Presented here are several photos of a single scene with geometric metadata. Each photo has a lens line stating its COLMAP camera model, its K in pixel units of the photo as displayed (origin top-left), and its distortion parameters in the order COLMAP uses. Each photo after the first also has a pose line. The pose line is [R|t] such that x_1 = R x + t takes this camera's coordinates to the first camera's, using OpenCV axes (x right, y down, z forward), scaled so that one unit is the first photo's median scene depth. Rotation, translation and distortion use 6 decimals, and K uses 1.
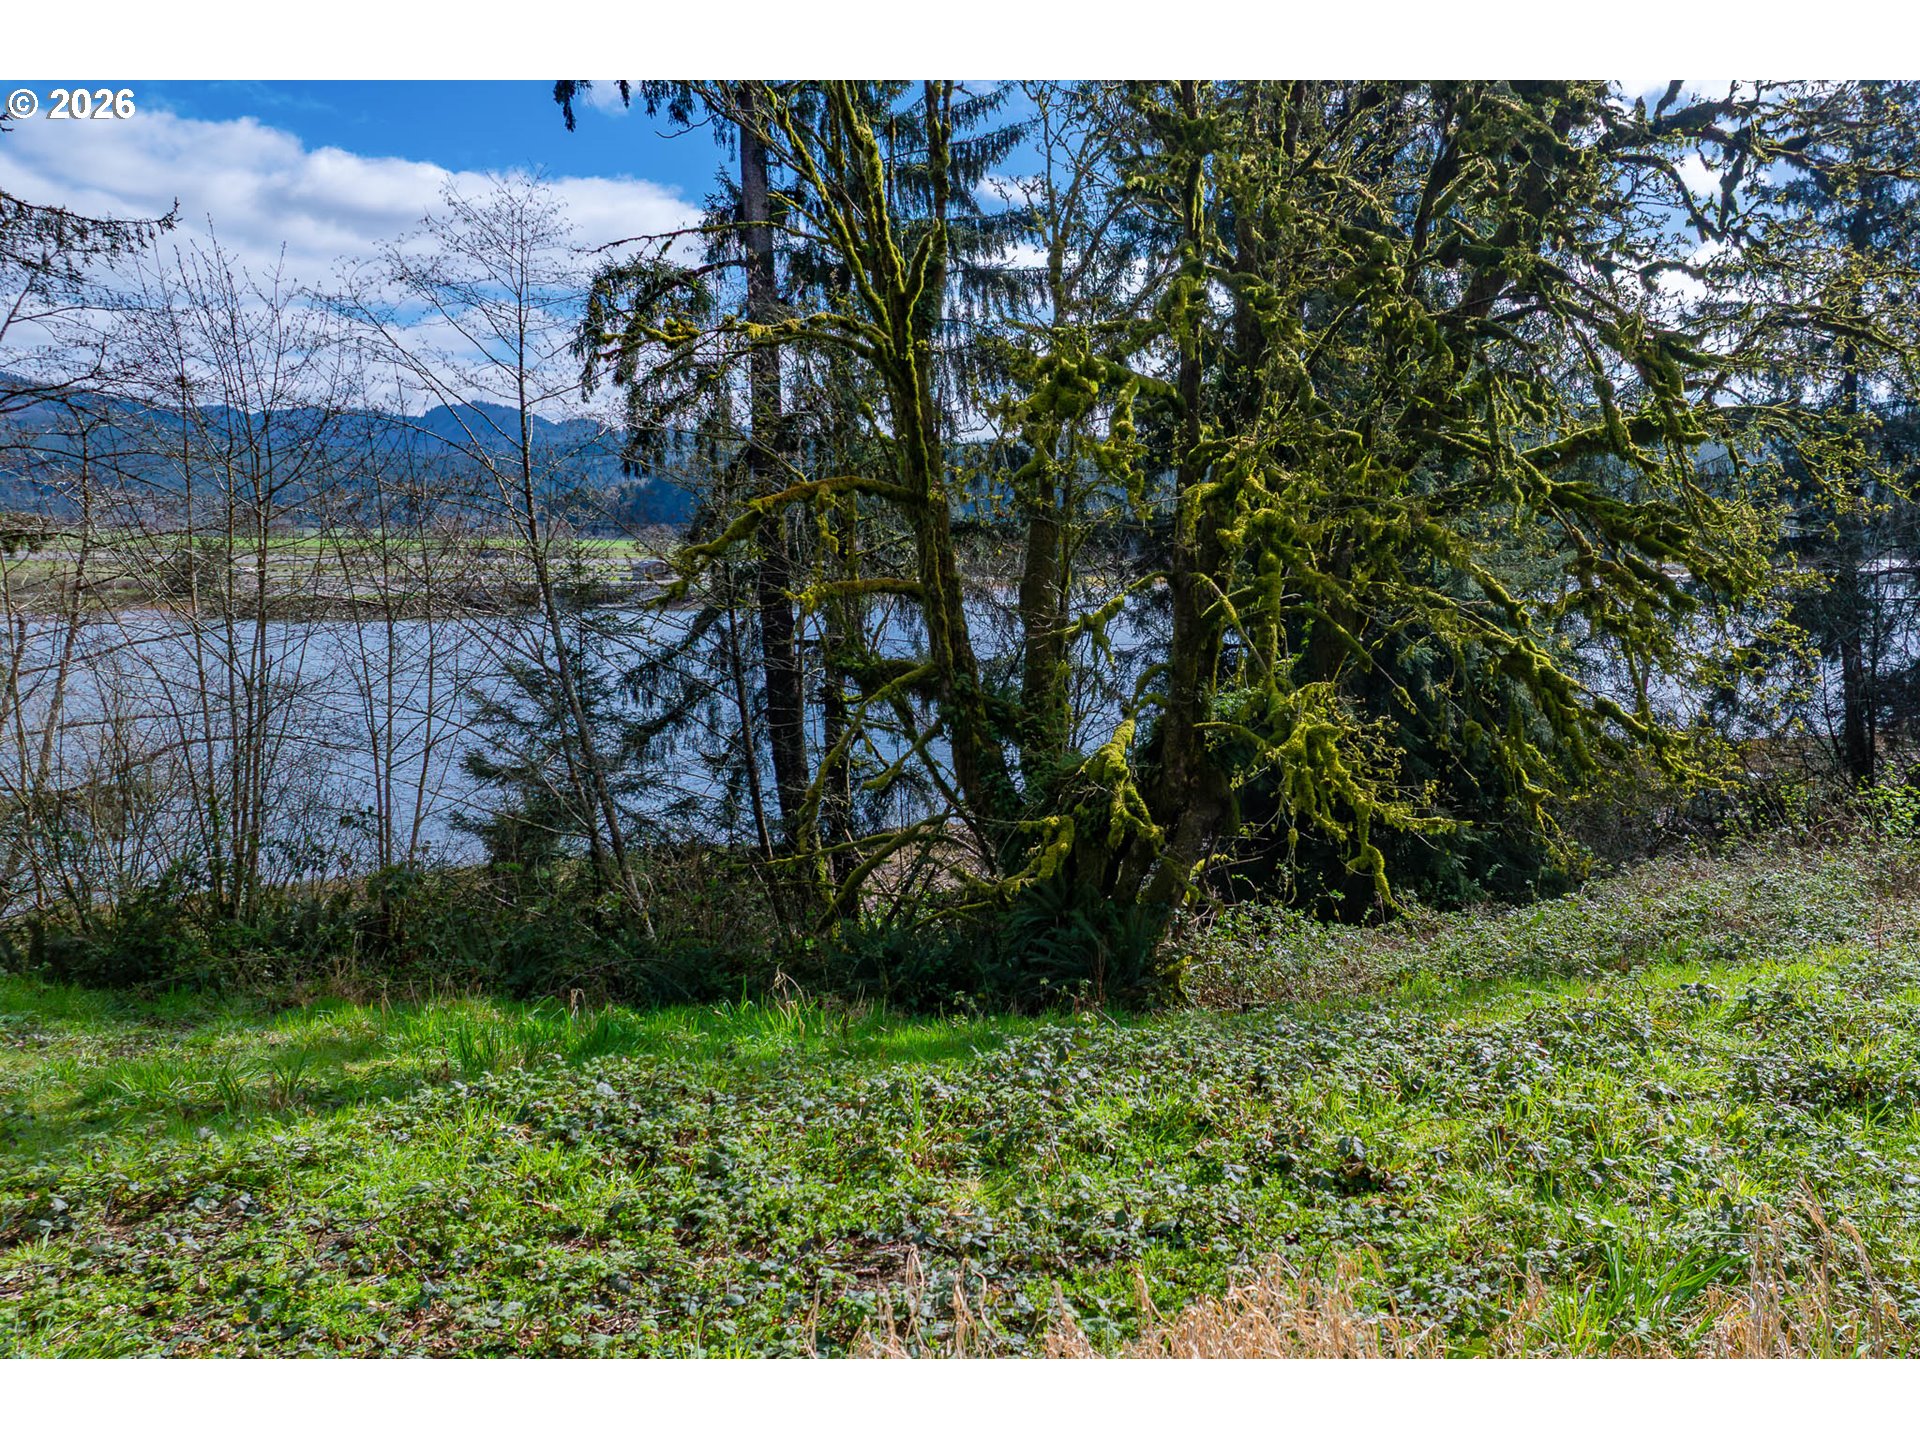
lens RADIAL K [[1788.4, 0, 954.7], [0, 1788.4, 722.1], [0, 0, 1]] dist [0.013793, 0.000000]
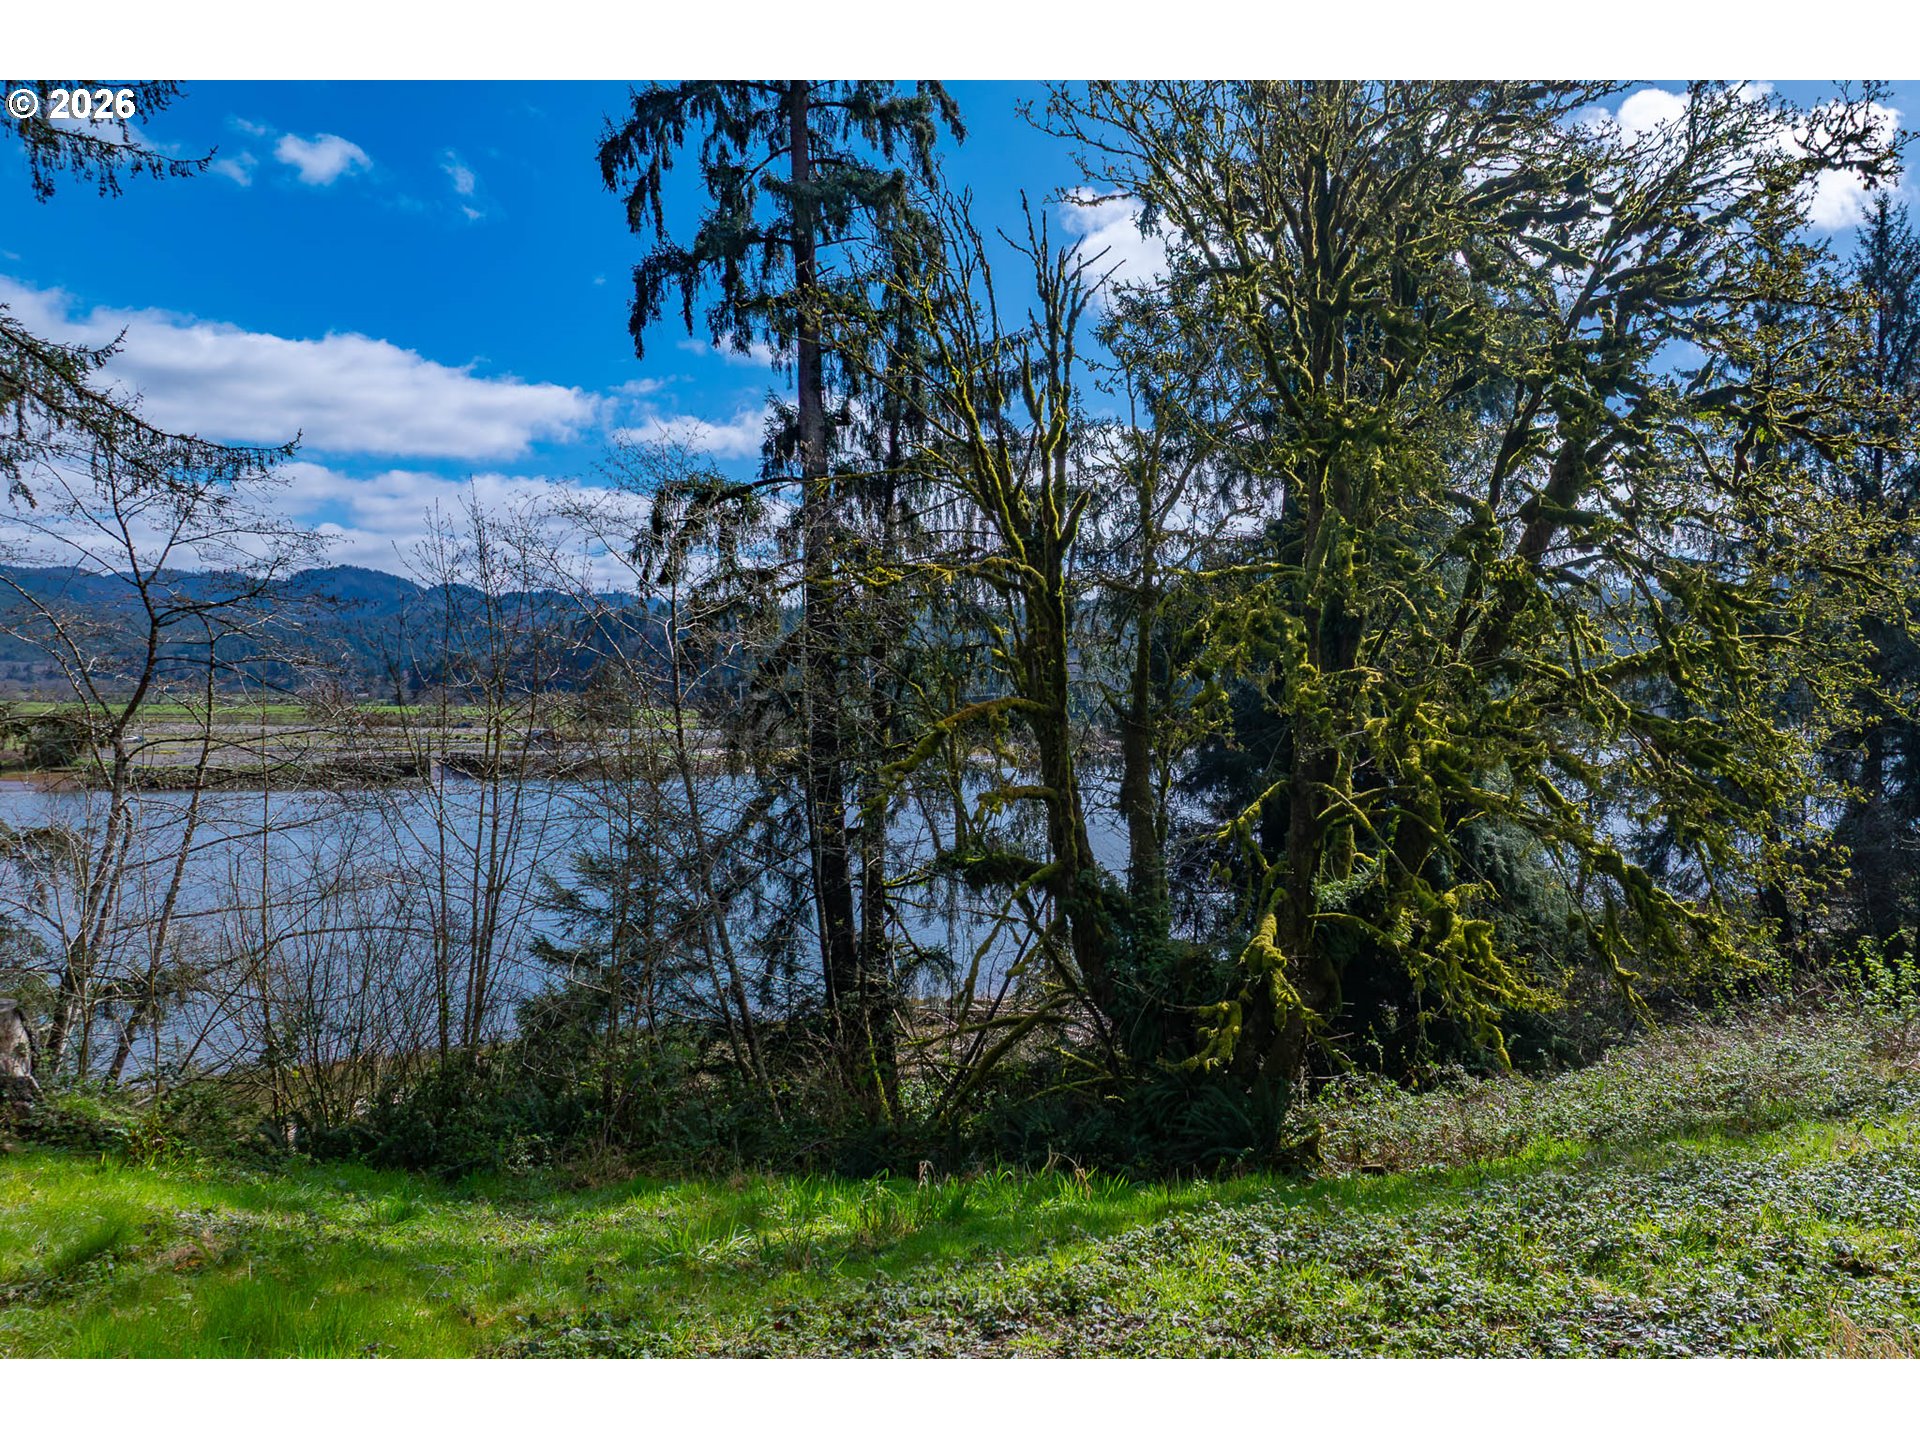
lens RADIAL K [[1788.4, 0, 969.4], [0, 1788.4, 716.7], [0, 0, 1]] dist [0.013793, 0.000000]
pose [[0.997482, -0.002313, 0.070887, -0.089716], [0.009024, 0.995484, -0.094497, -0.010570], [-0.070349, 0.094899, 0.992998, -0.065873]]
